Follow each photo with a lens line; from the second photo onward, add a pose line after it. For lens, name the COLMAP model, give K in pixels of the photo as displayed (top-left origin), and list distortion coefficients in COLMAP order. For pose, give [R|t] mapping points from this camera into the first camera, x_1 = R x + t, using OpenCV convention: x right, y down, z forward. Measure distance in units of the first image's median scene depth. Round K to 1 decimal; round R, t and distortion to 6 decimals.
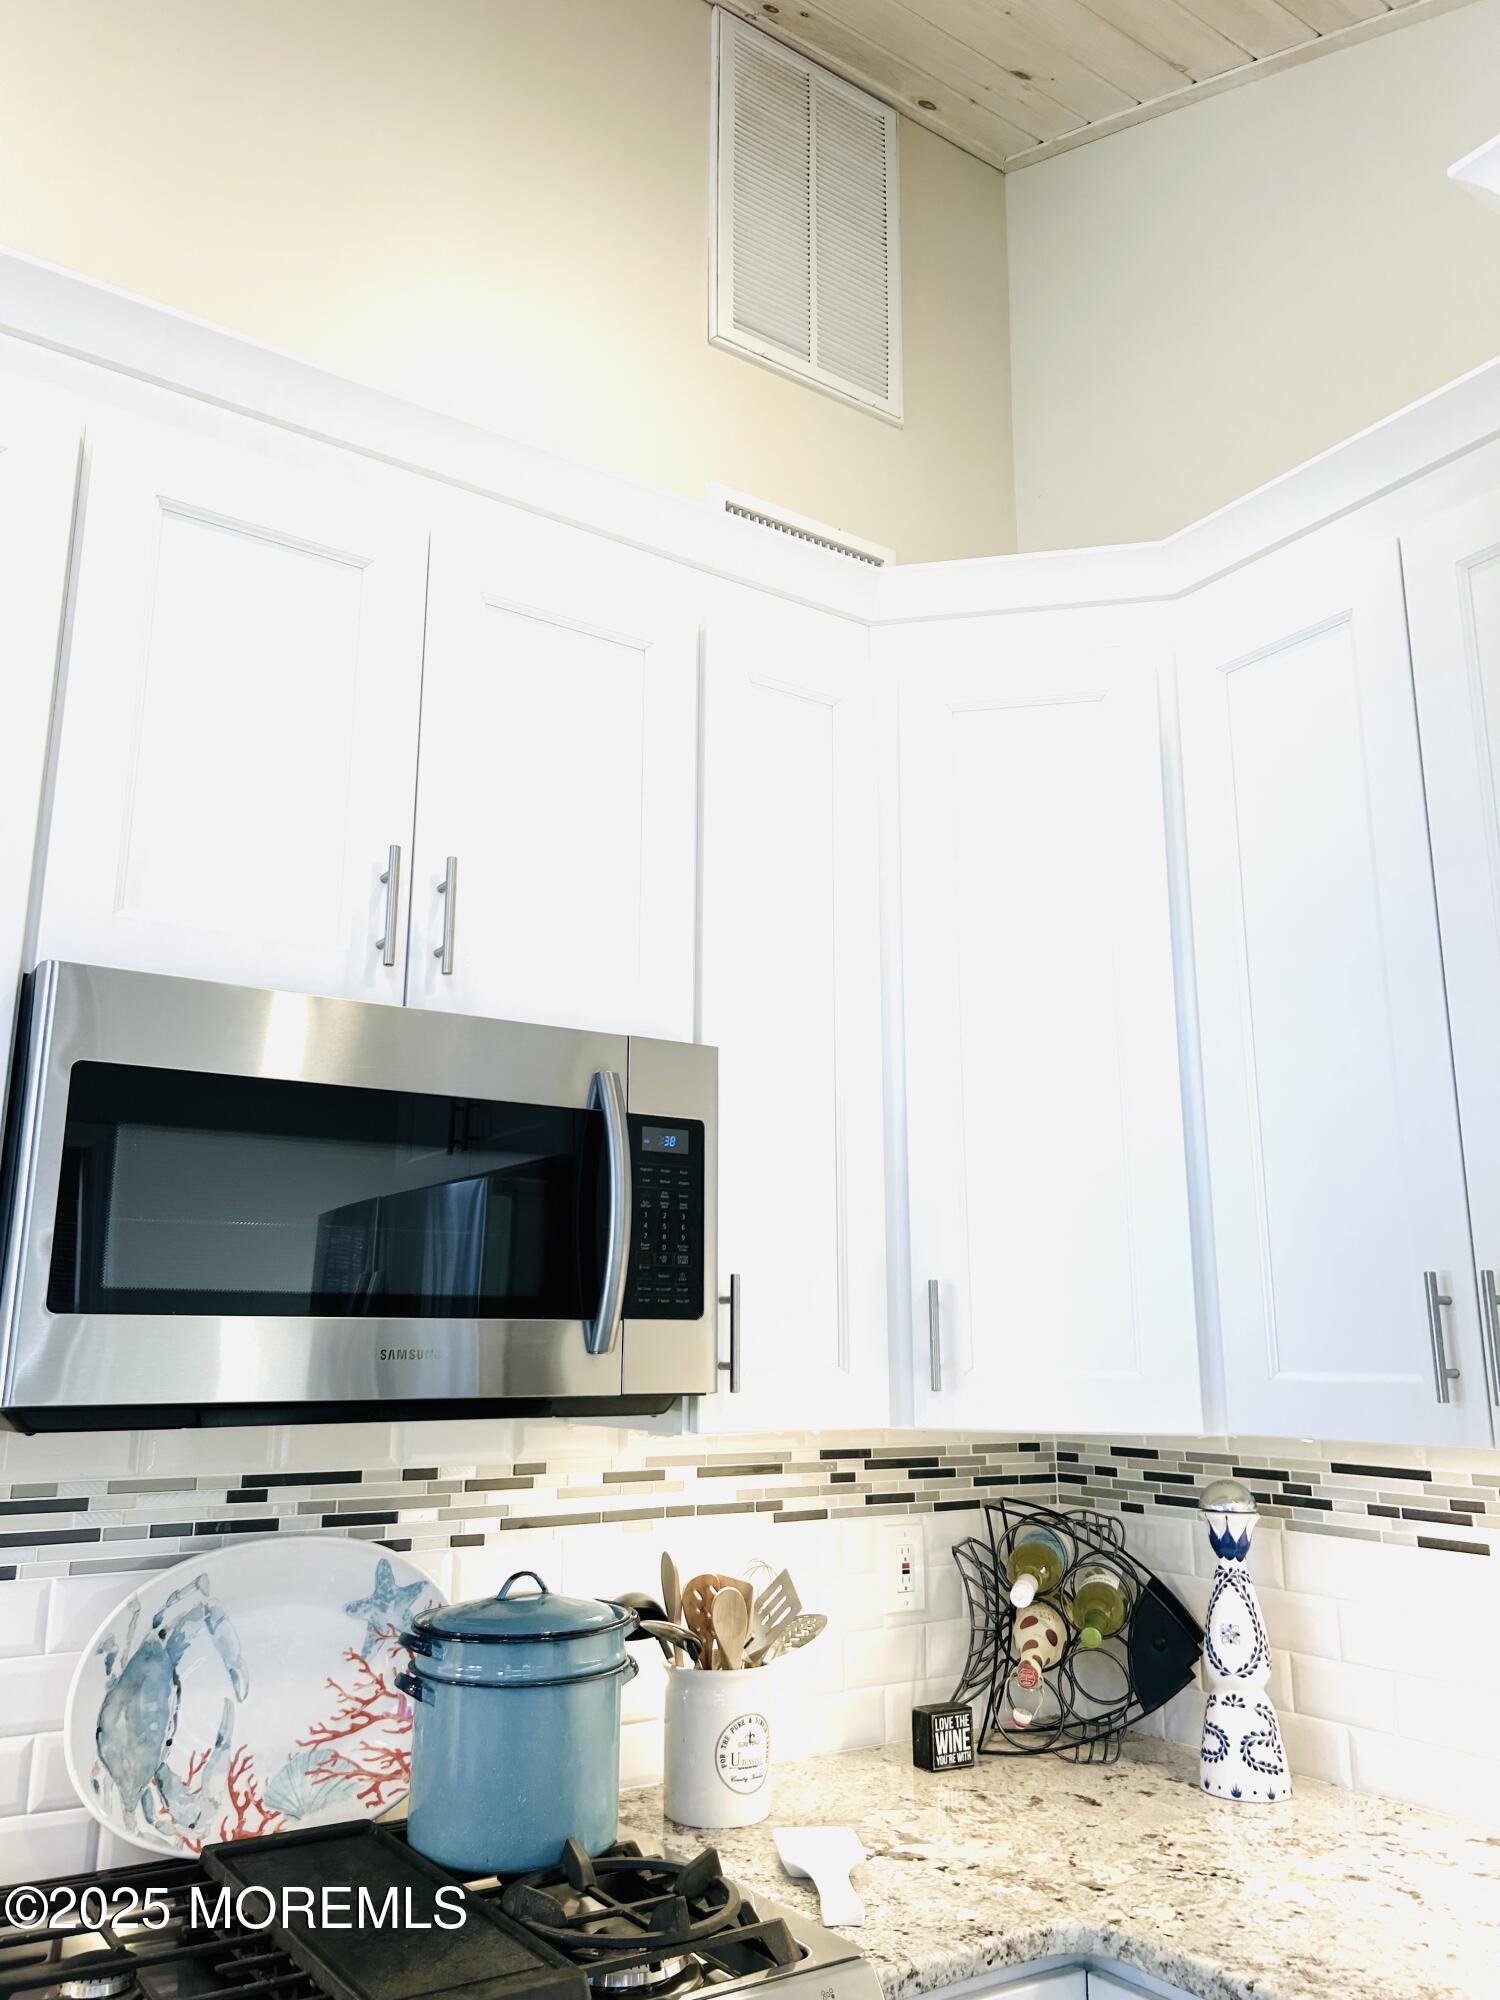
lens RADIAL K [[1516.3, 0, 749.0], [0, 1516.3, 992.2], [0, 0, 1]] dist [0.036669, -0.043709]
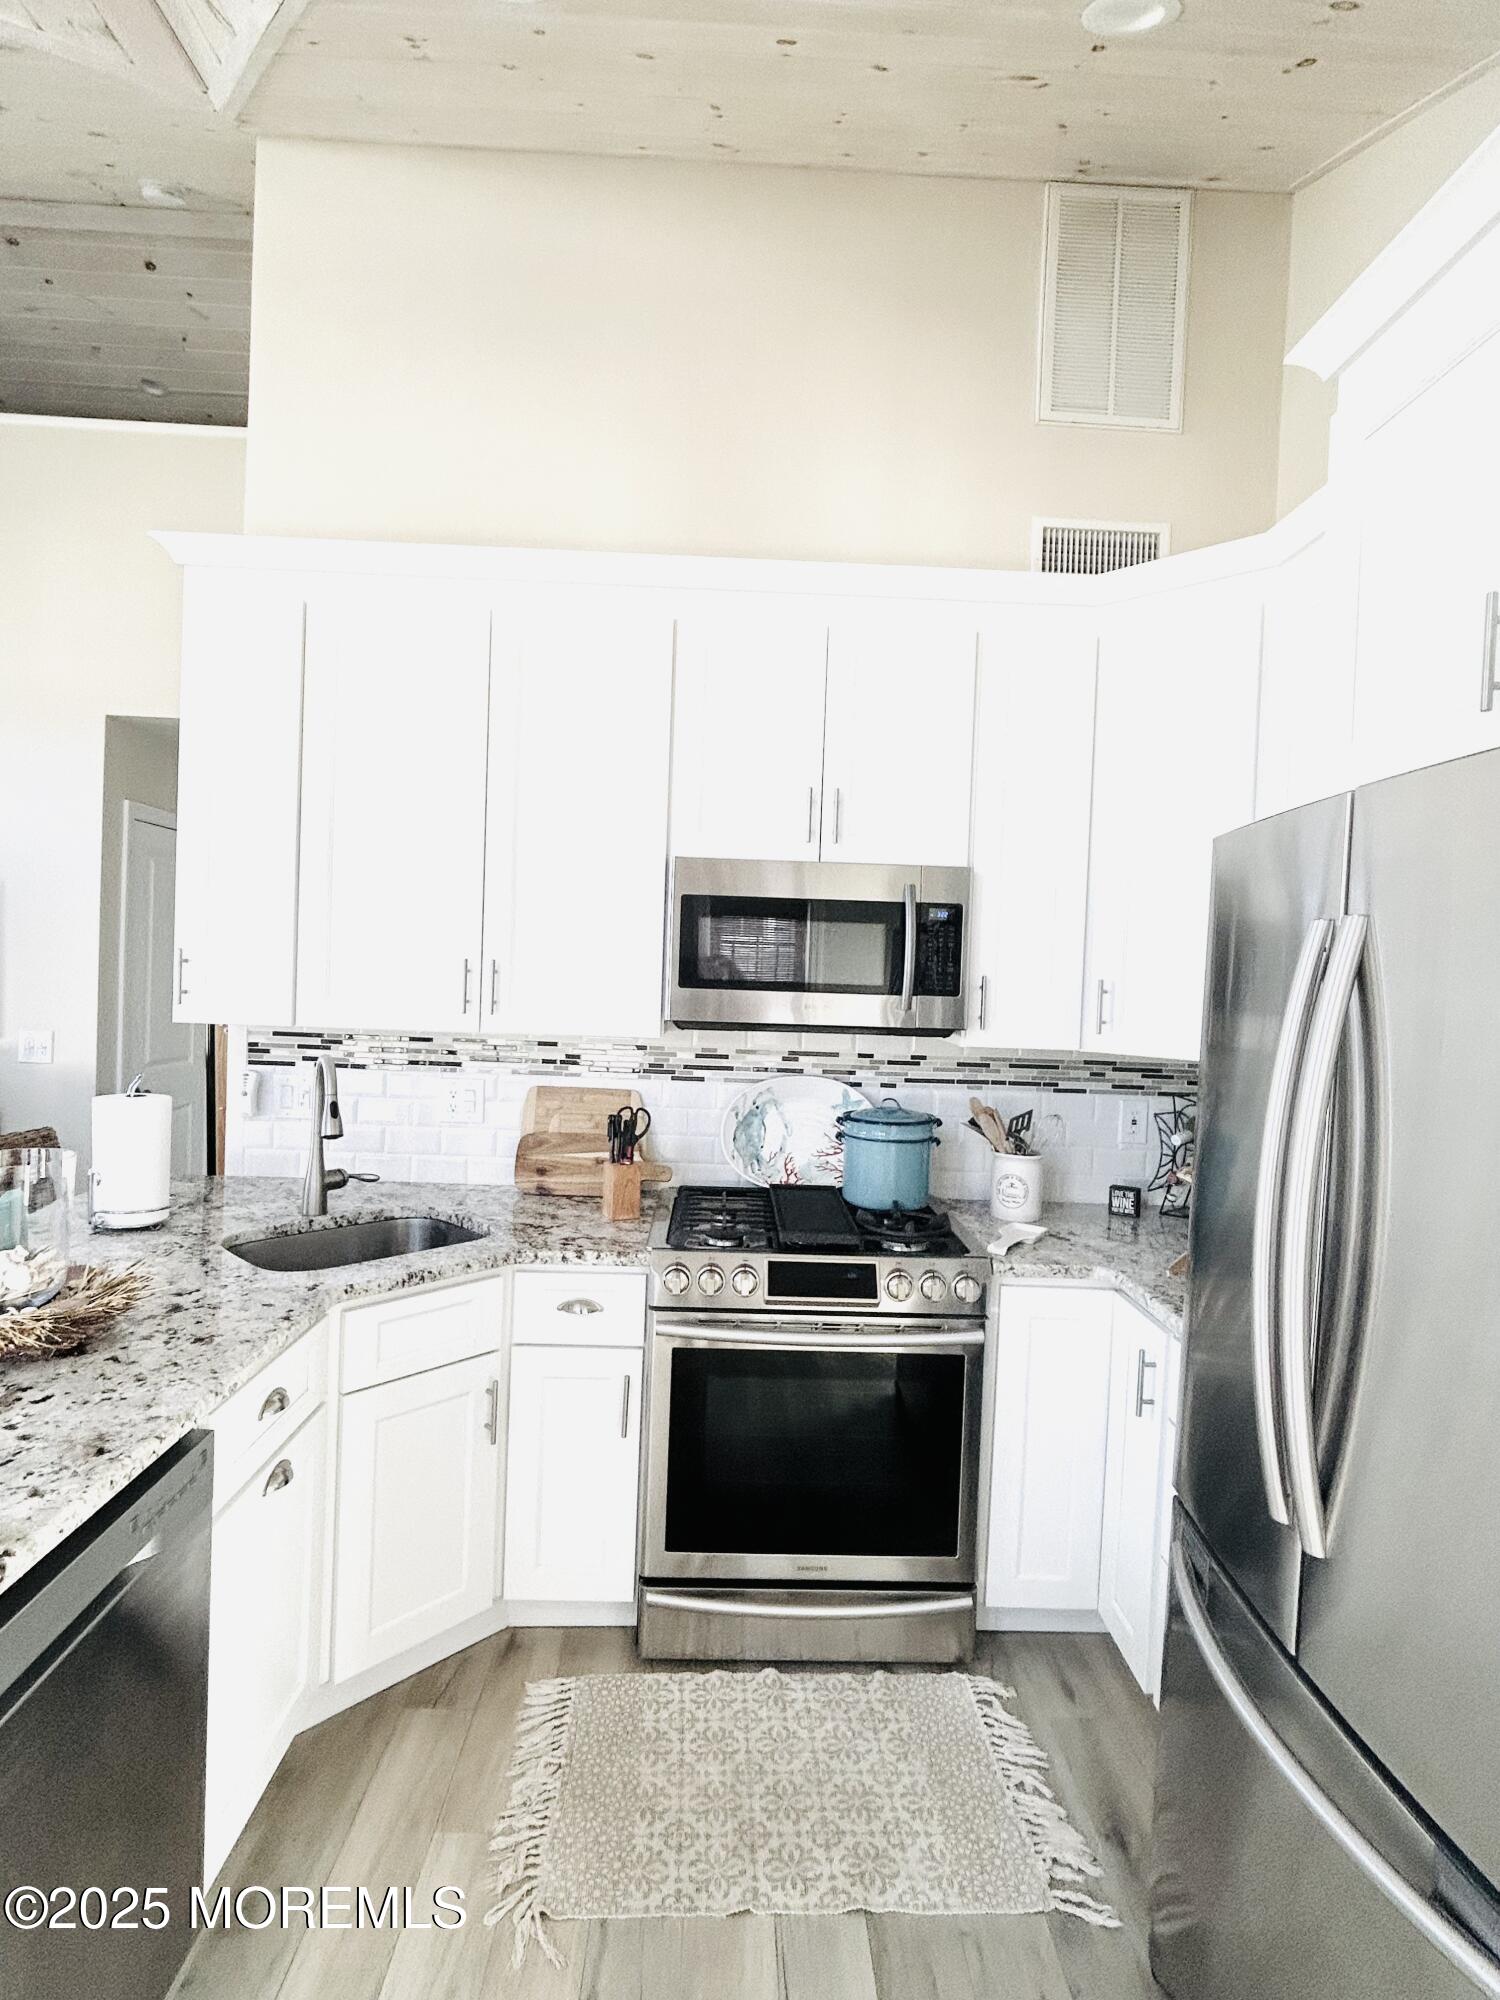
lens RADIAL K [[994.0, 0, 752.5], [0, 994.0, 1003.5], [0, 0, 1]] dist [-0.007148, 0.002415]
pose [[0.842155, 0.042438, -0.537563, 0.463652], [0.092812, 0.970613, 0.222026, -0.111588], [0.531188, -0.236873, 0.813468, -0.297409]]
